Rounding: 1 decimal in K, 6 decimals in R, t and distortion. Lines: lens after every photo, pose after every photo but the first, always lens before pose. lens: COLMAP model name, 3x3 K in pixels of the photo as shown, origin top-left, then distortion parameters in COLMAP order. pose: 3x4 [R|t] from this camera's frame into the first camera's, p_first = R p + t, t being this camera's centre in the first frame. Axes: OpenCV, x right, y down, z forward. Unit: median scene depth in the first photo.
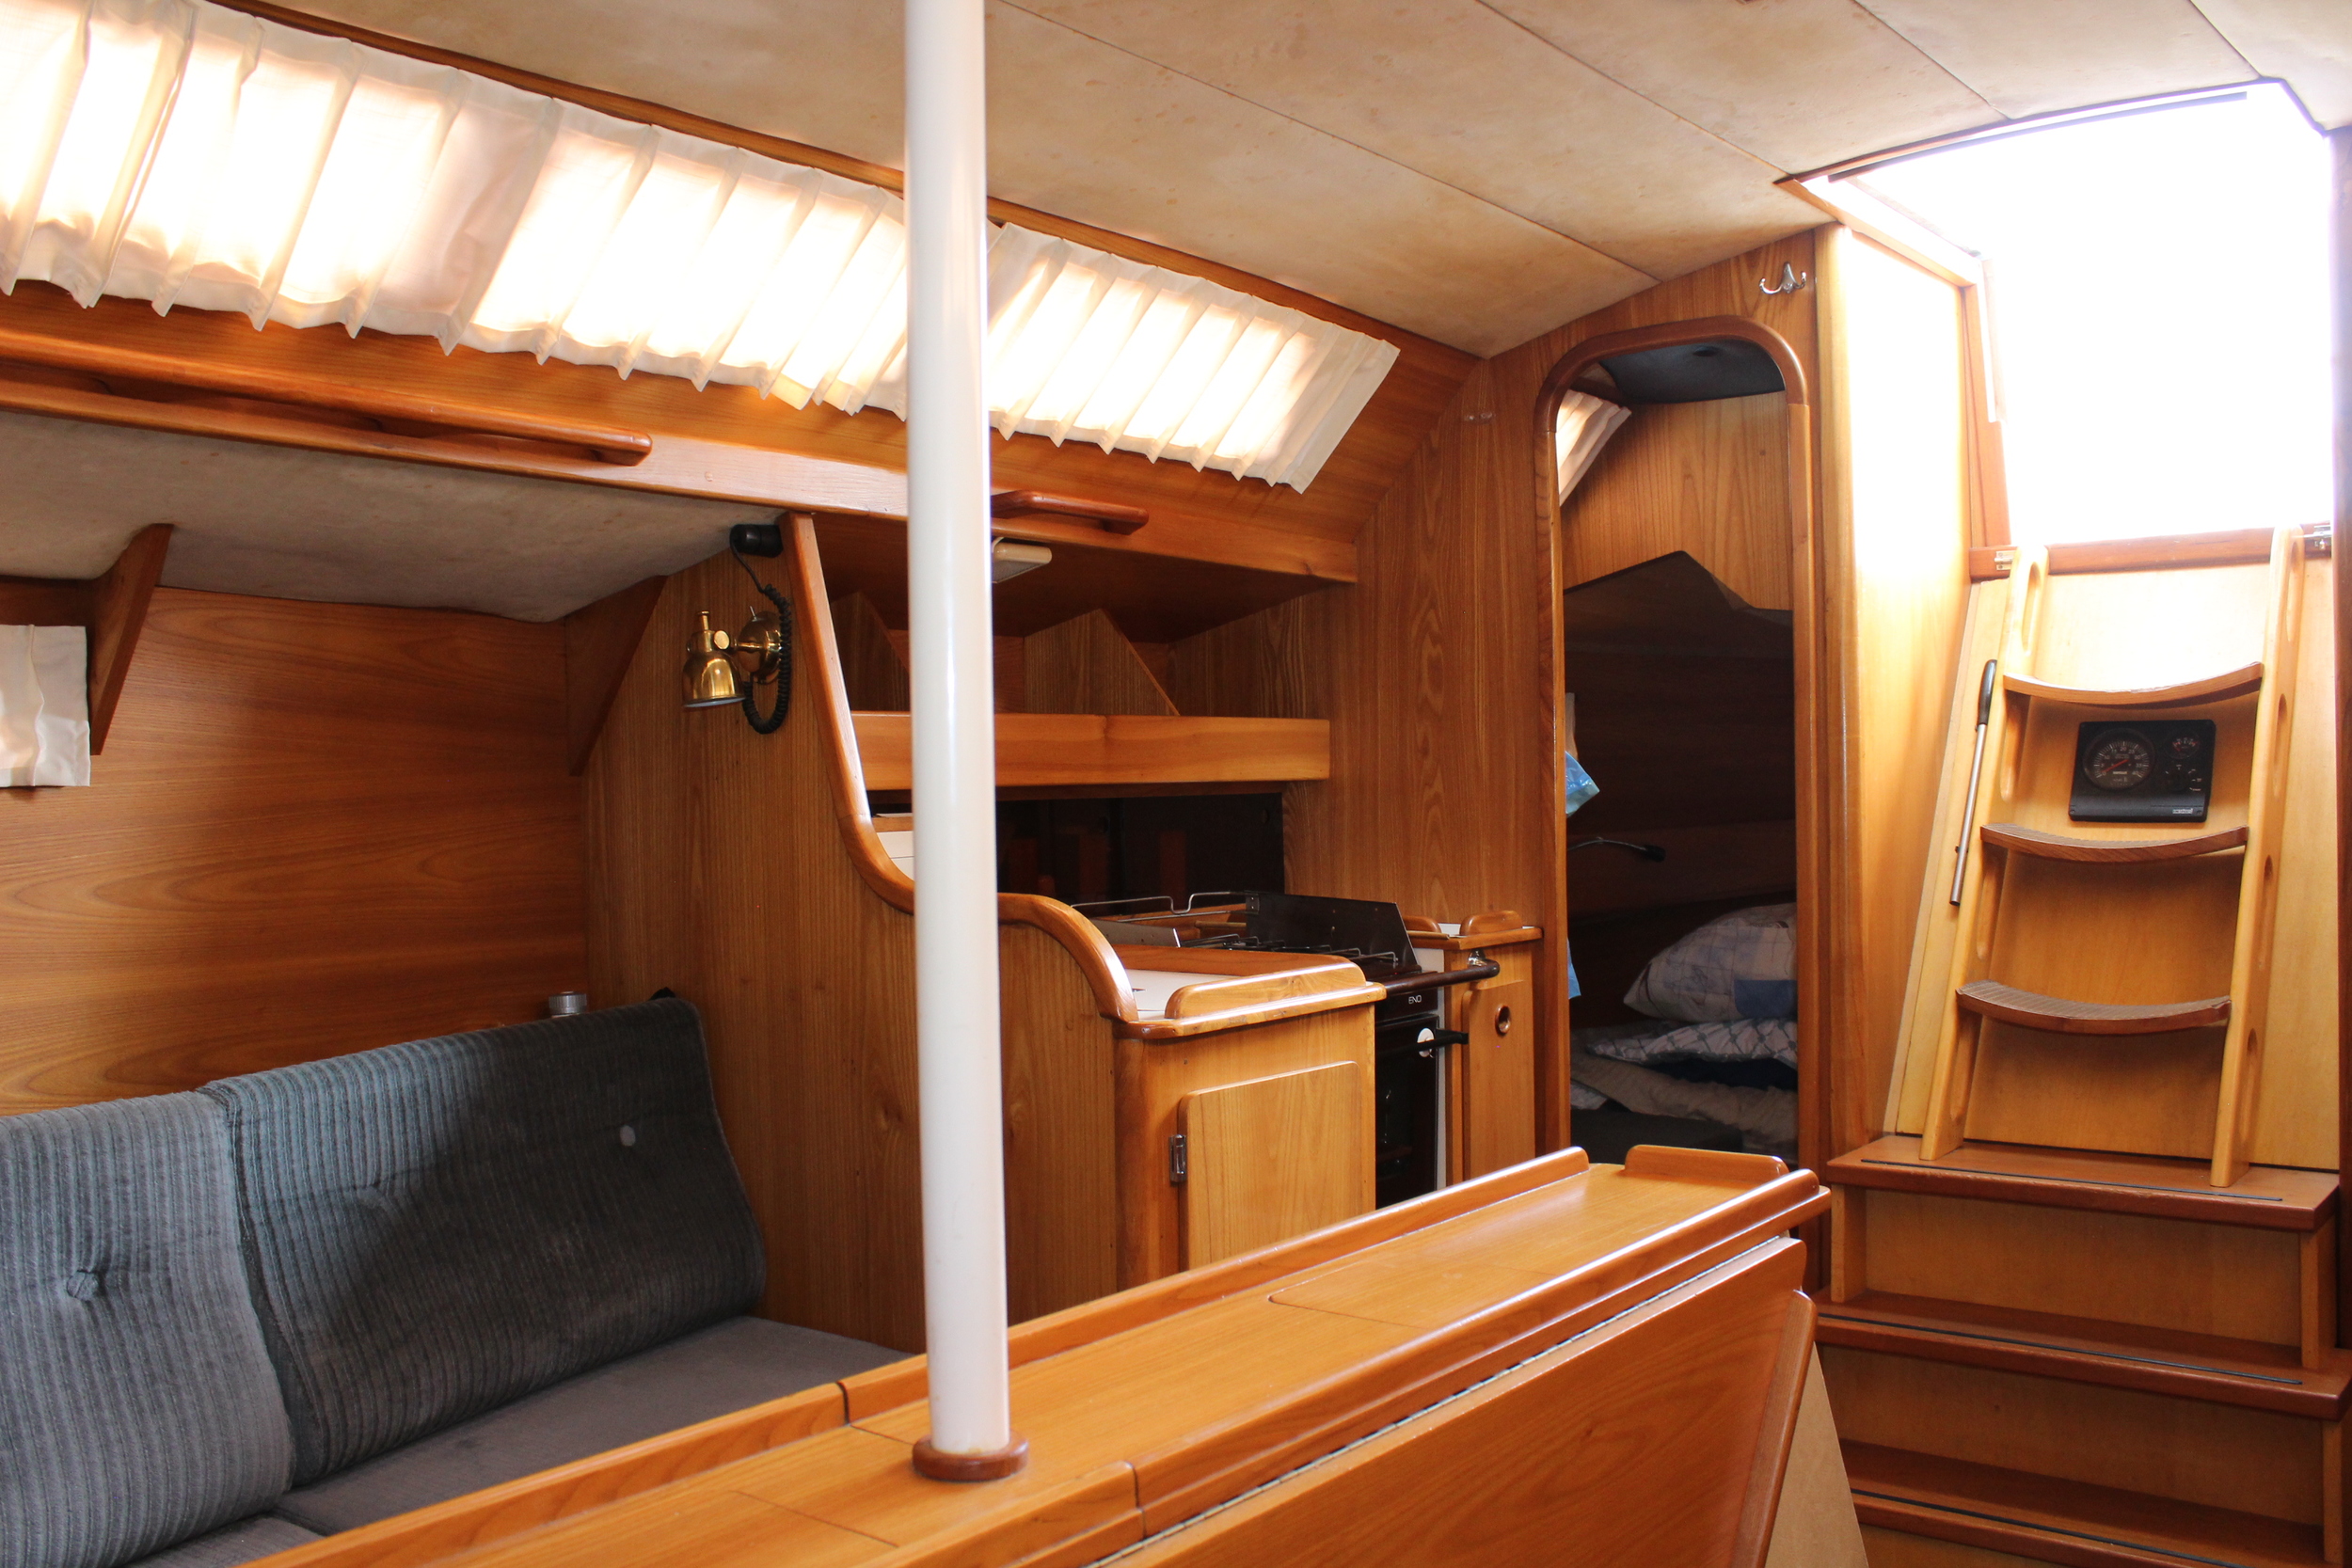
lens RADIAL K [[1990.8, 0, 1167.2], [0, 1990.8, 773.5], [0, 0, 1]] dist [-0.167836, 0.161517]
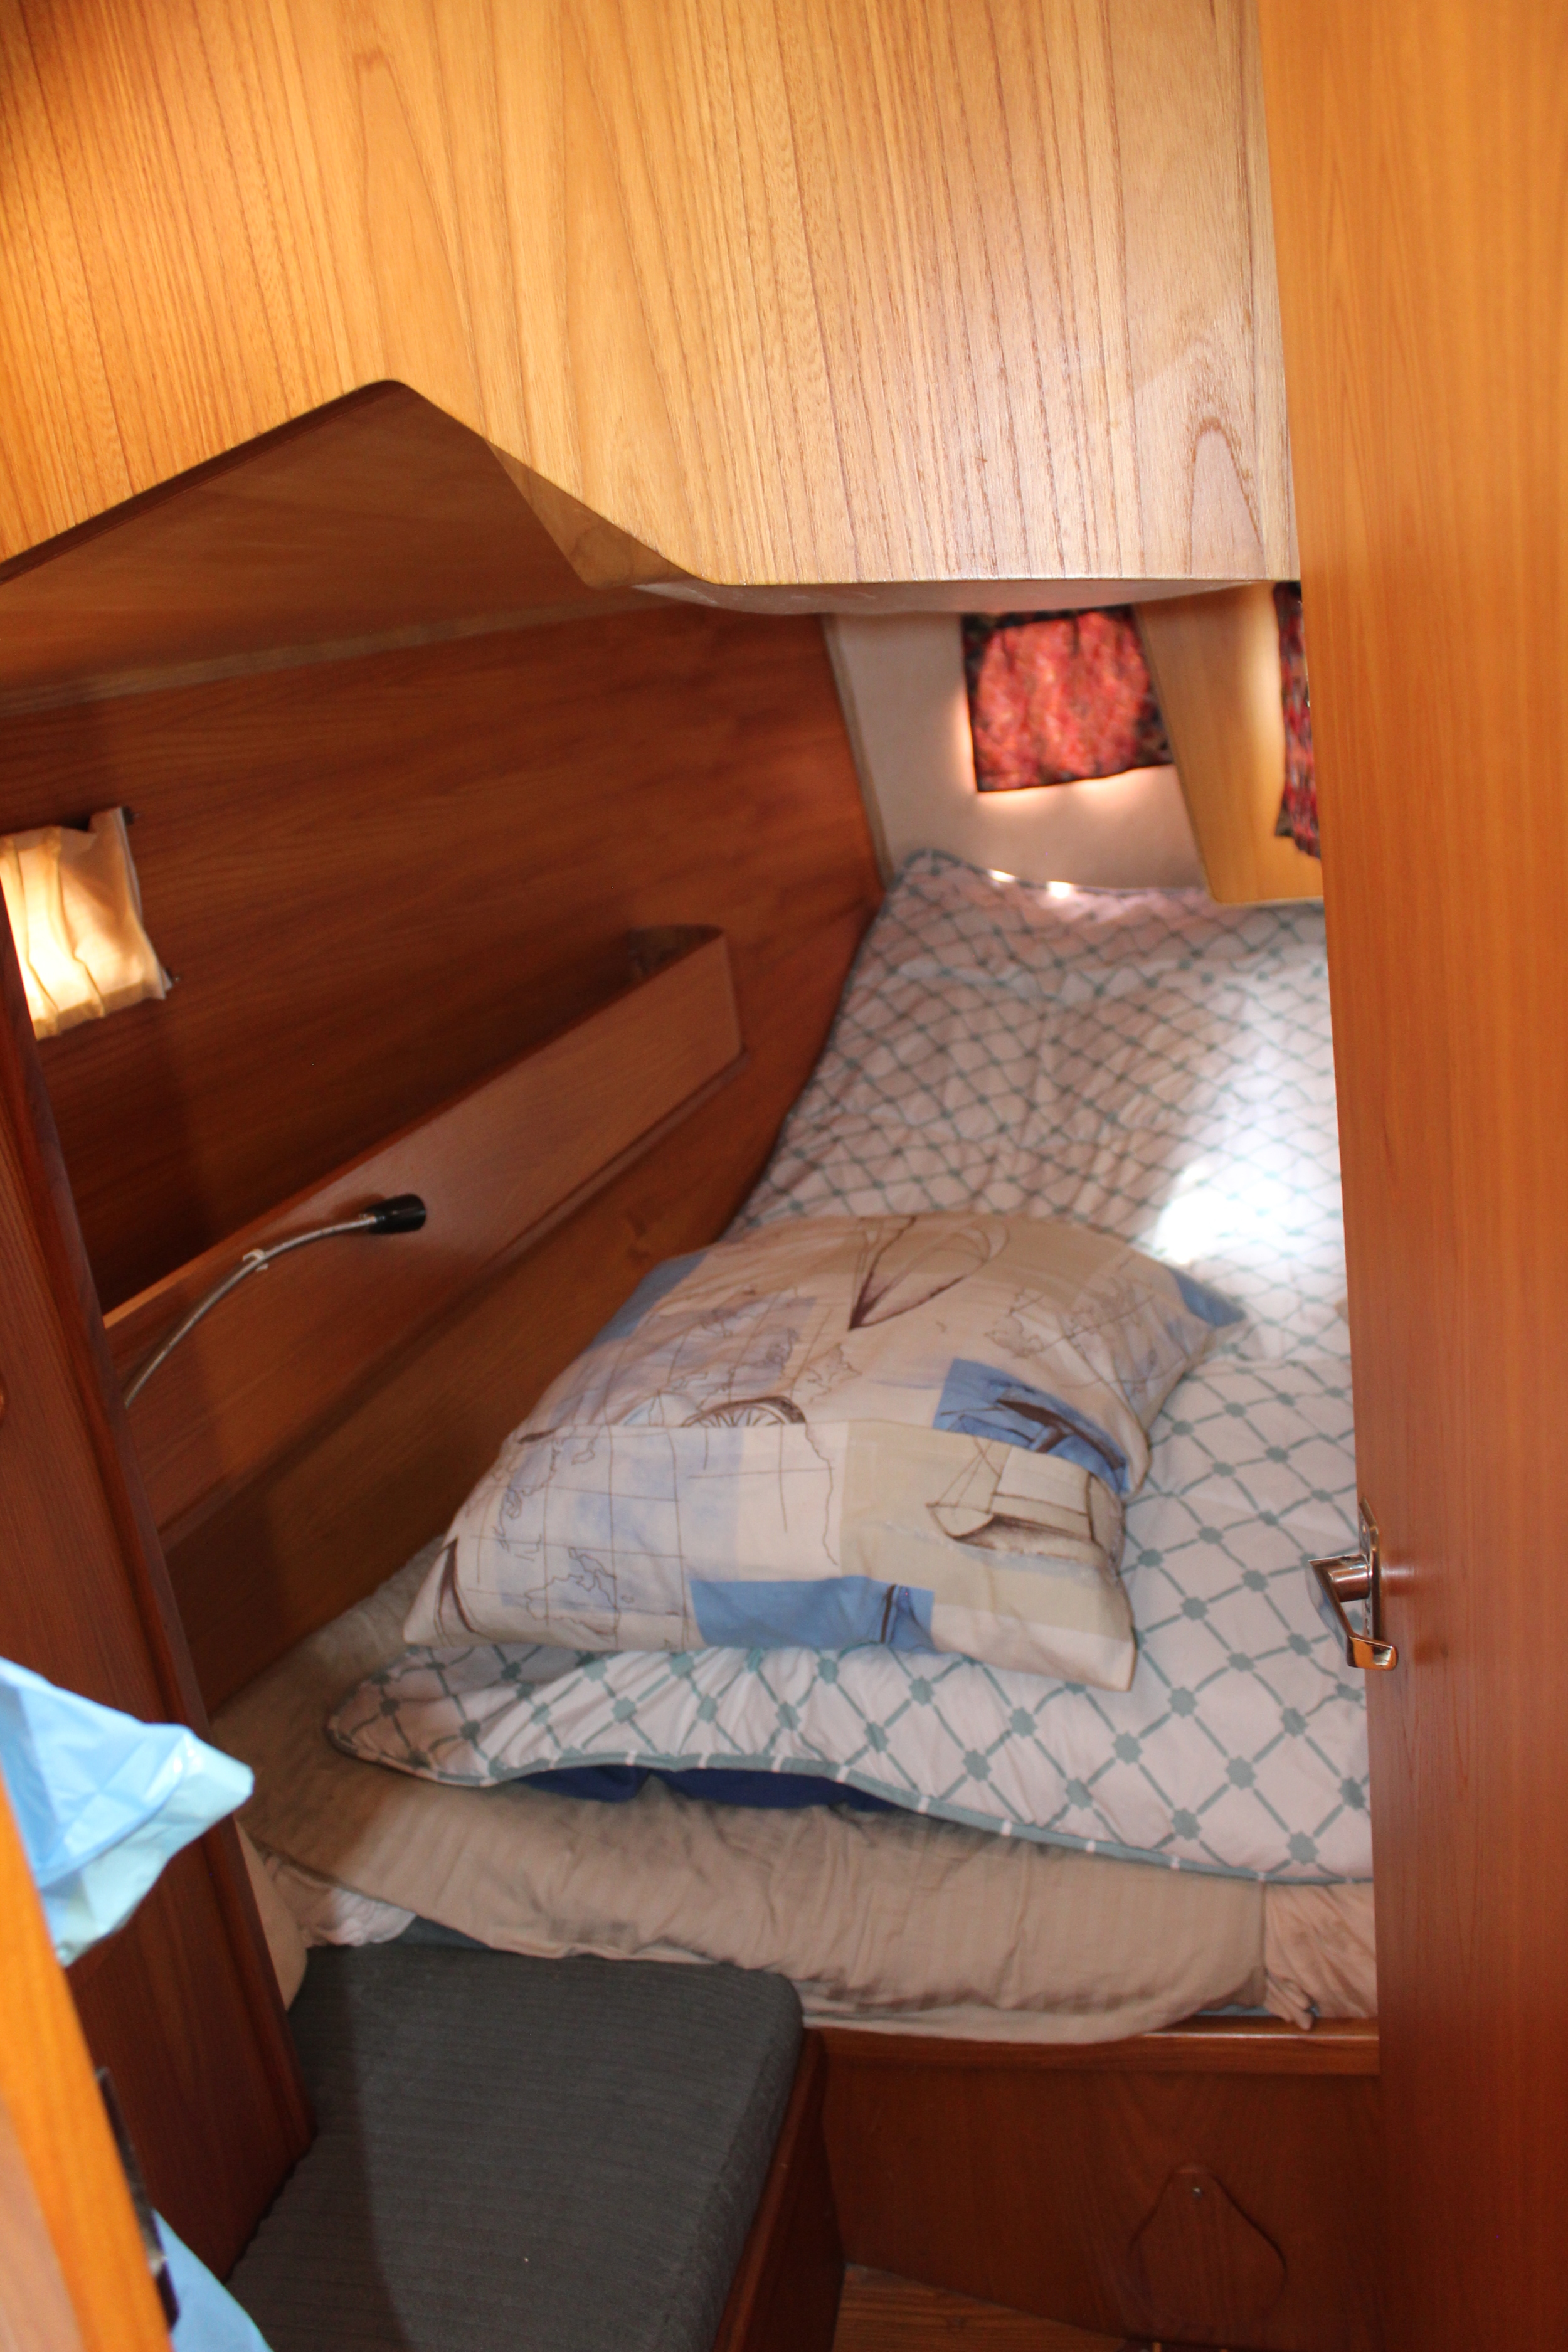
lens RADIAL K [[1991.0, 0, 777.5], [0, 1991.0, 1184.2], [0, 0, 1]] dist [-0.167836, 0.161517]
pose [[0.877784, -0.233667, 0.418204, 0.195495], [0.120852, 0.952750, 0.278679, -0.086196], [-0.463562, -0.194079, 0.864548, 0.816548]]
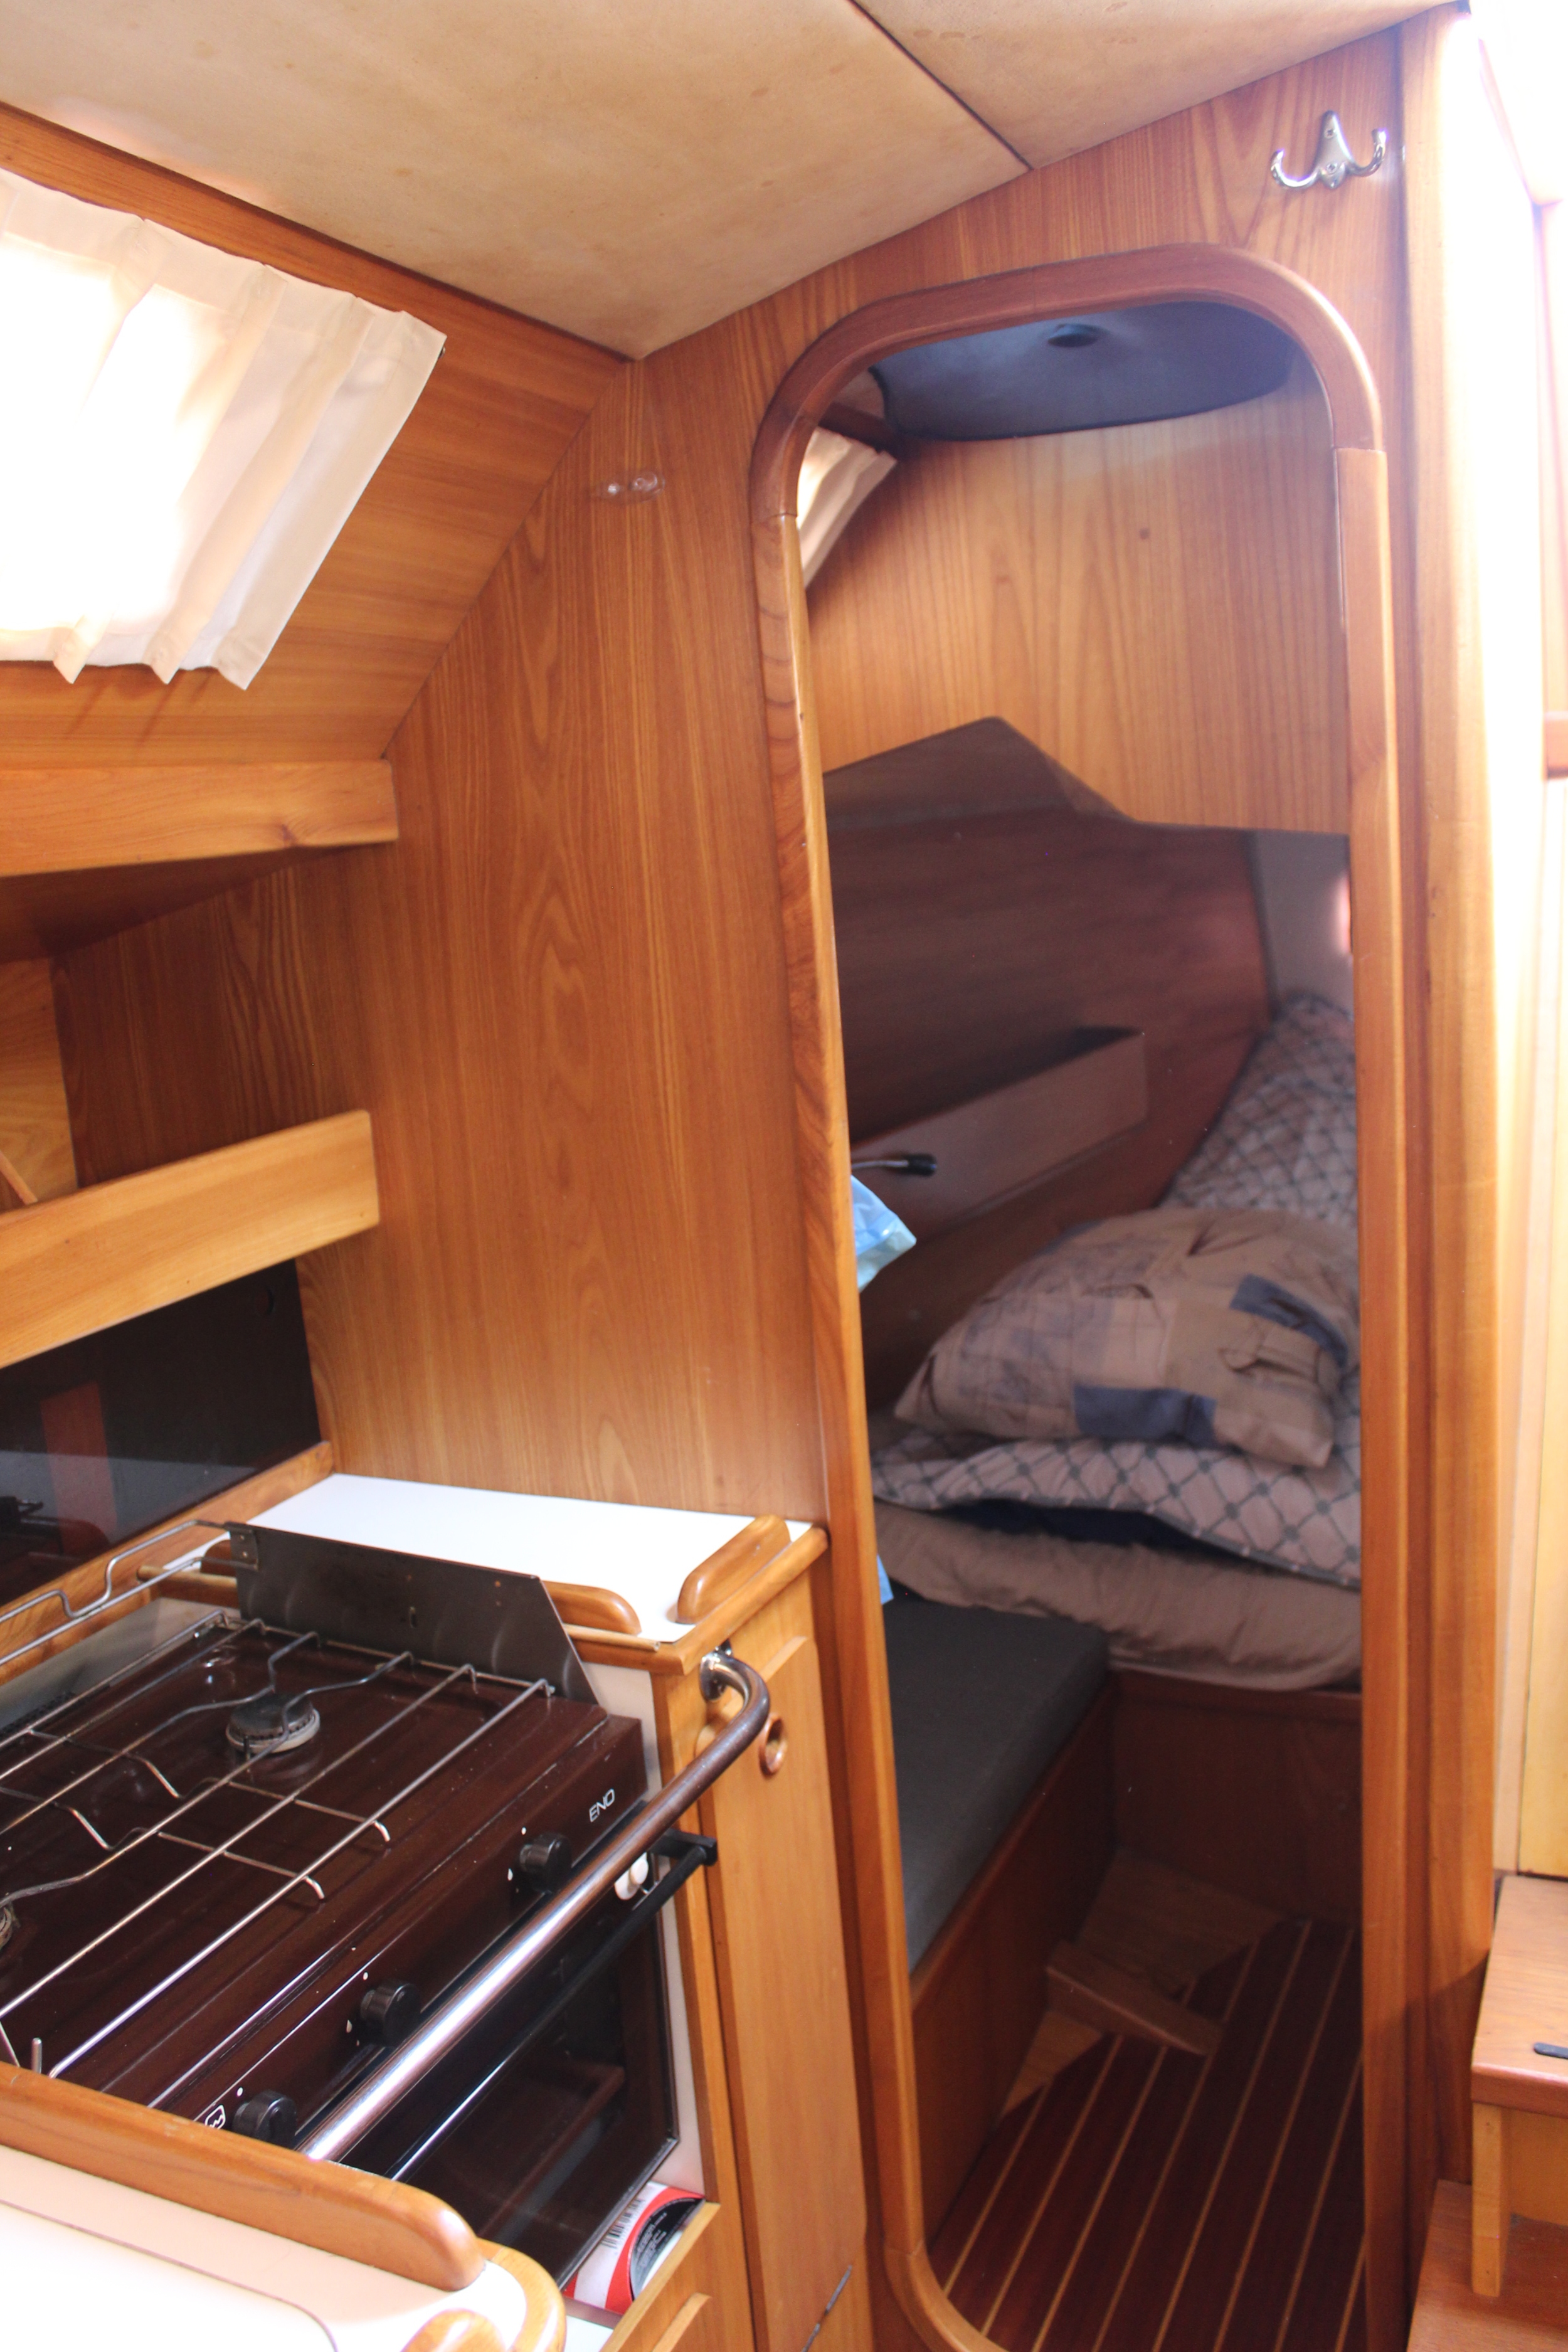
lens RADIAL K [[1991.0, 0, 777.5], [0, 1991.0, 1184.2], [0, 0, 1]] dist [-0.167836, 0.161517]
pose [[0.966272, -0.105922, 0.234730, 0.064729], [0.061882, 0.980291, 0.187618, -0.101496], [-0.249977, -0.166765, 0.953782, 0.512712]]
